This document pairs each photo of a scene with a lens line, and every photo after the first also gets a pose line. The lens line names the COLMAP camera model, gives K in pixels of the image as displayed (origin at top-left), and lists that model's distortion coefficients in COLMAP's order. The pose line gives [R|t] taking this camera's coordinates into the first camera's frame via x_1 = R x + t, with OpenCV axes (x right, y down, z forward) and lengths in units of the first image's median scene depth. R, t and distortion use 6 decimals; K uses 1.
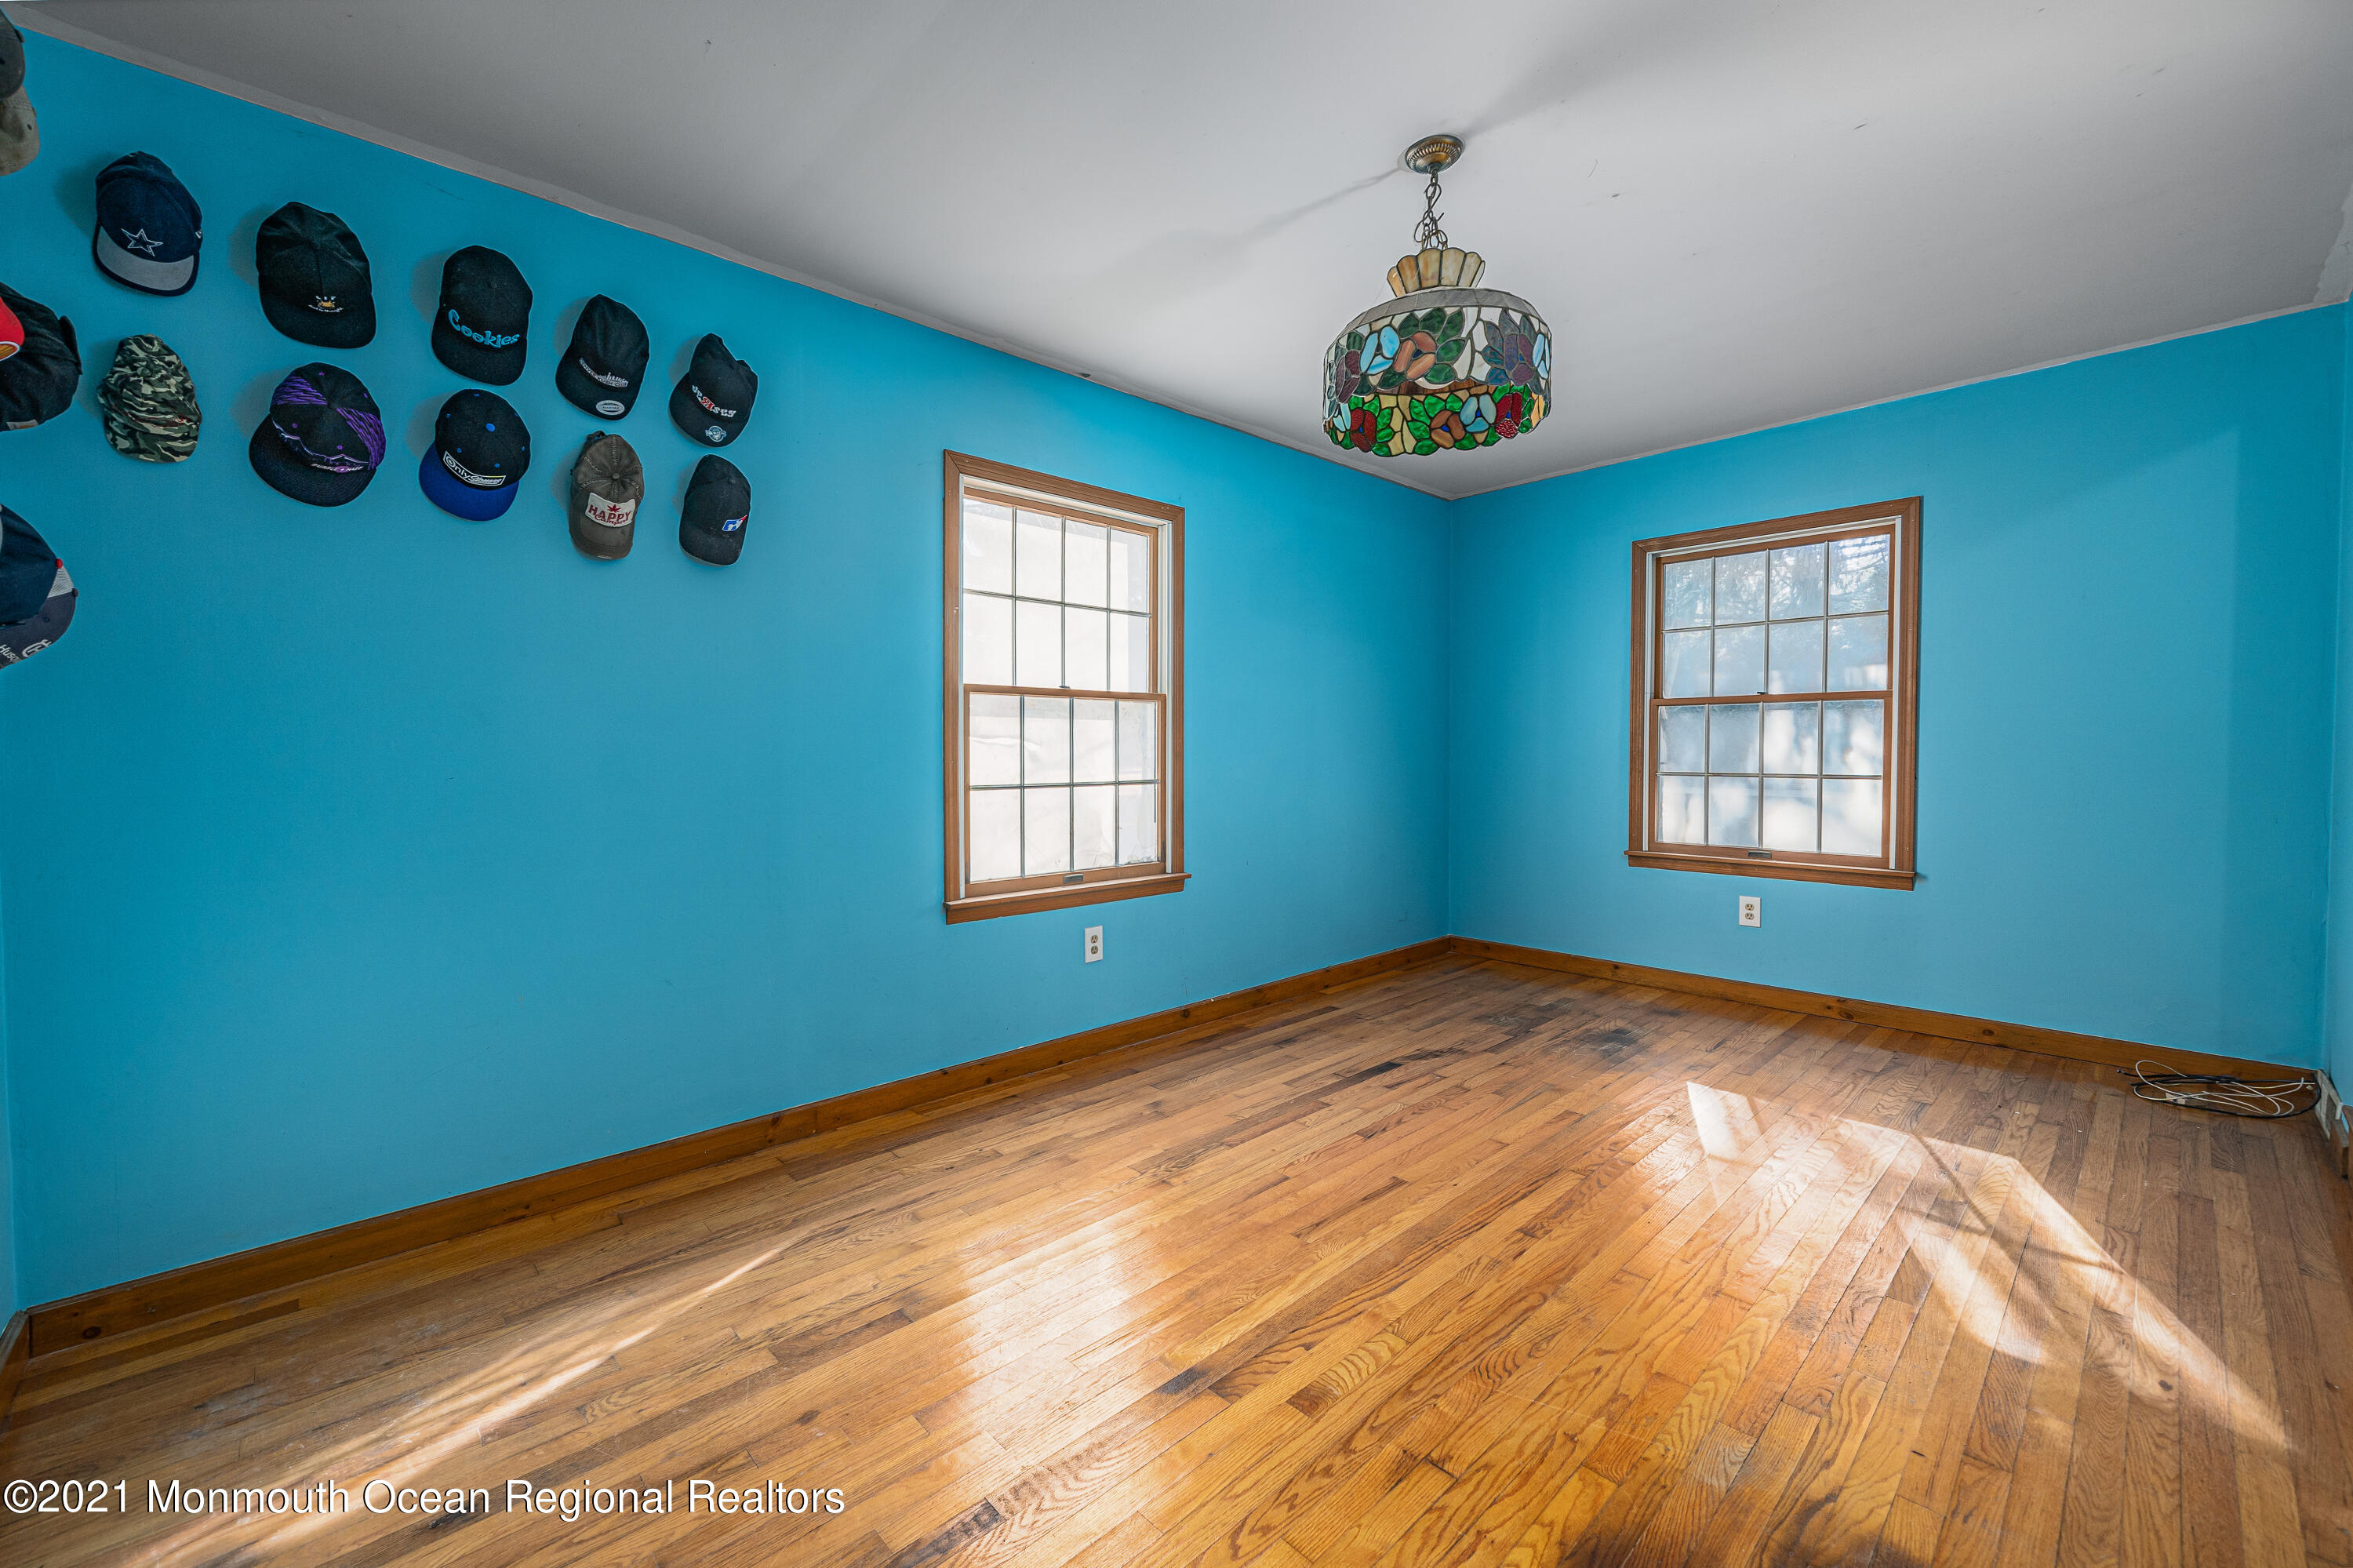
lens RADIAL K [[929.1, 0, 1168.6], [0, 929.1, 763.1], [0, 0, 1]] dist [0.002023, 0.000207]
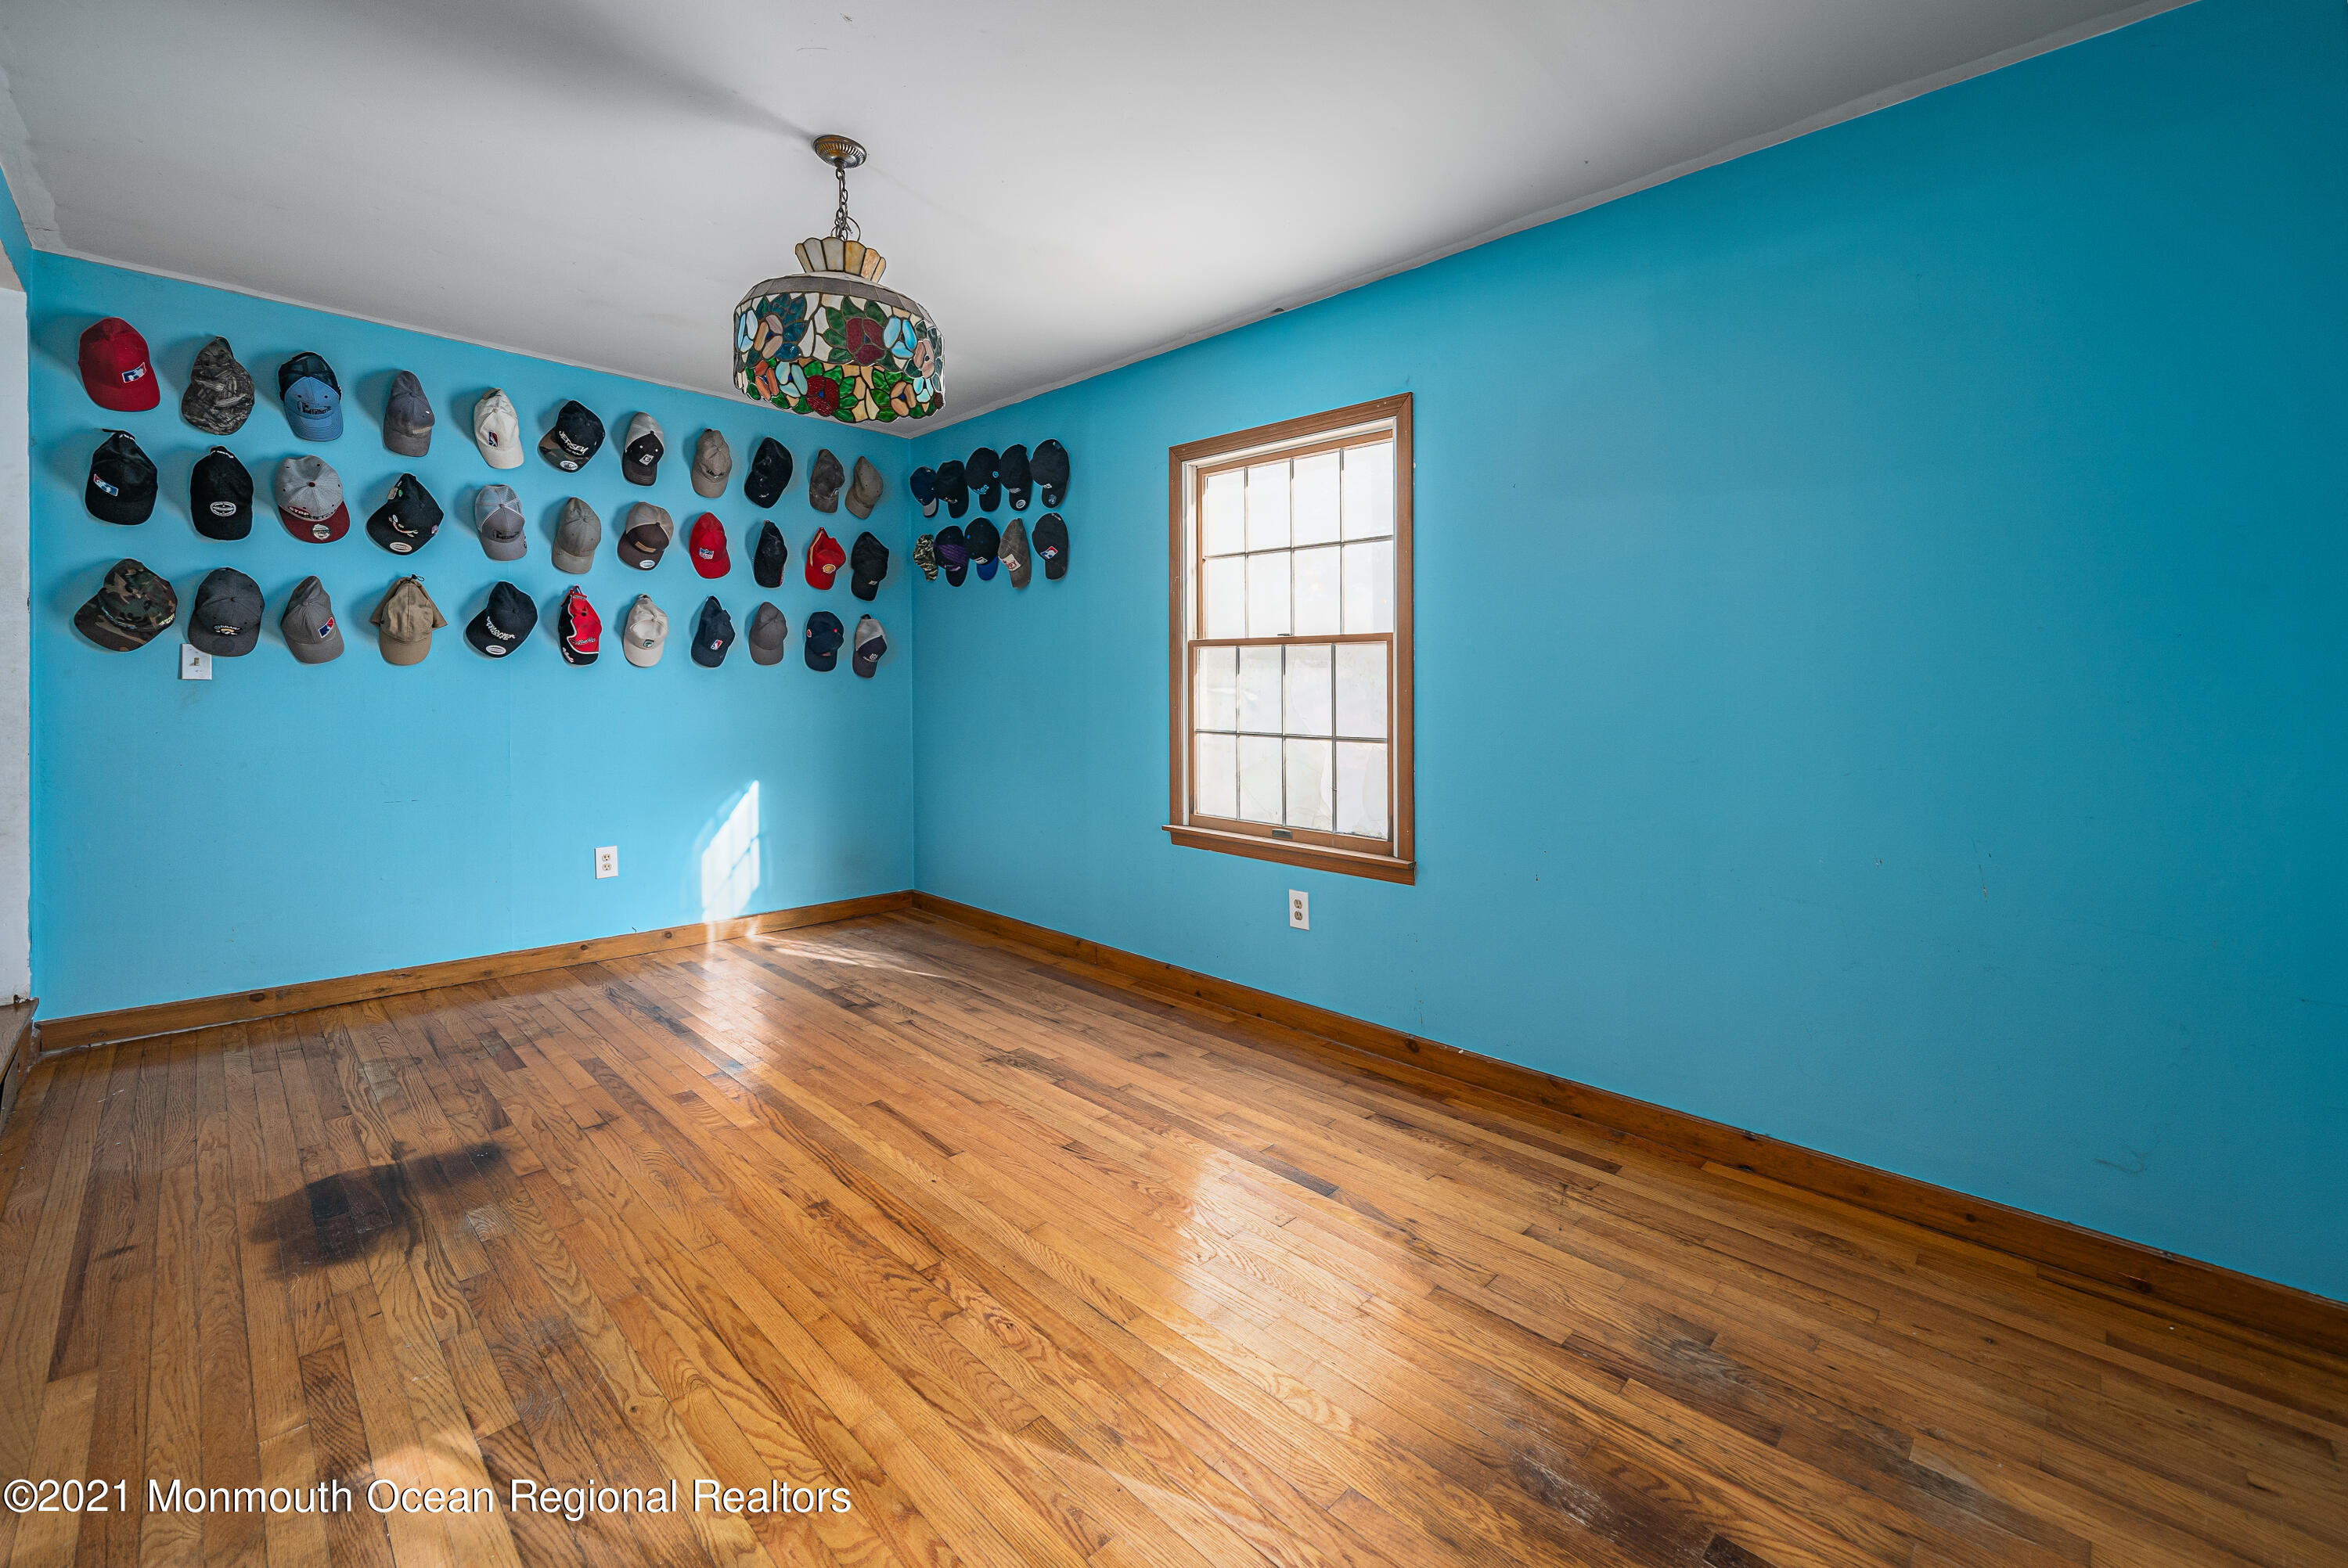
lens RADIAL K [[936.7, 0, 1138.5], [0, 936.7, 706.1], [0, 0, 1]] dist [-0.000252, -0.000125]
pose [[0.047923, 0.019863, -0.998654, 0.858123], [-0.029608, 0.999391, 0.018457, -0.021069], [0.998412, 0.028684, 0.048482, 0.804753]]
